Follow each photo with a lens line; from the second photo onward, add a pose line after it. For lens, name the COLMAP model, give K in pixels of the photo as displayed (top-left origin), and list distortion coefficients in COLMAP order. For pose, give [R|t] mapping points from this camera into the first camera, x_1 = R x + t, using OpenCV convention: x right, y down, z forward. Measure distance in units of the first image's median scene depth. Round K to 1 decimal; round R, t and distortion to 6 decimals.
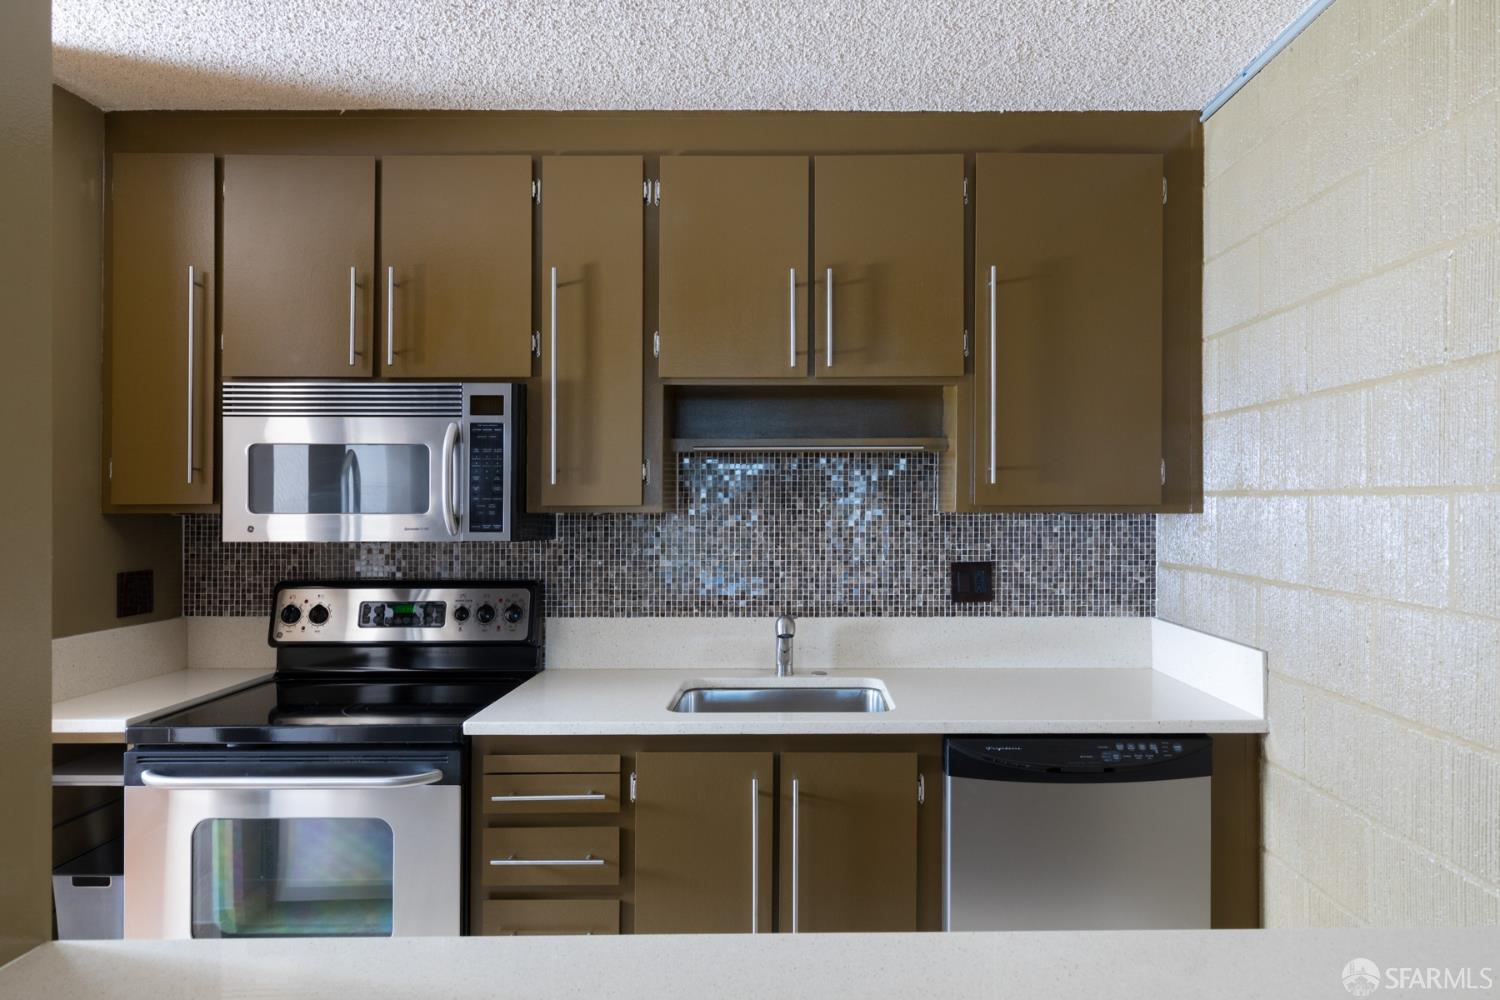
lens RADIAL K [[909.1, 0, 751.9], [0, 909.1, 501.8], [0, 0, 1]] dist [0.000843, -0.000034]
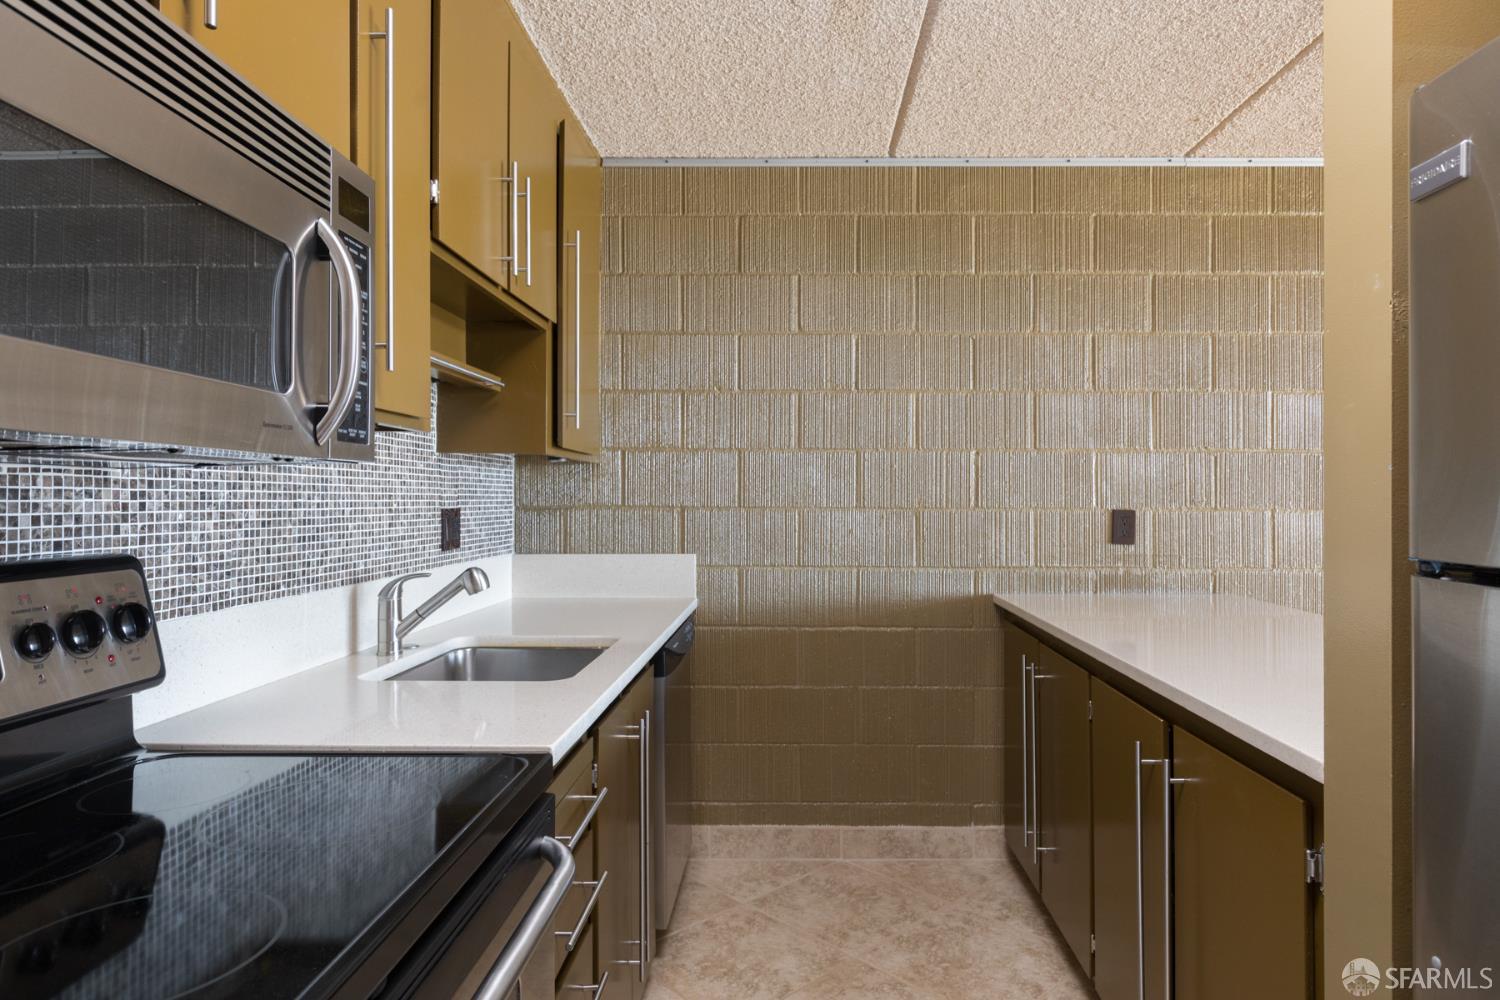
lens RADIAL K [[909.1, 0, 751.4], [0, 909.1, 499.8], [0, 0, 1]] dist [0.000843, -0.000034]
pose [[0.010701, 0.004060, 0.999935, -0.700409], [-0.001800, 0.999990, -0.004041, 0.059037], [-0.999941, -0.001756, 0.010708, 0.657565]]
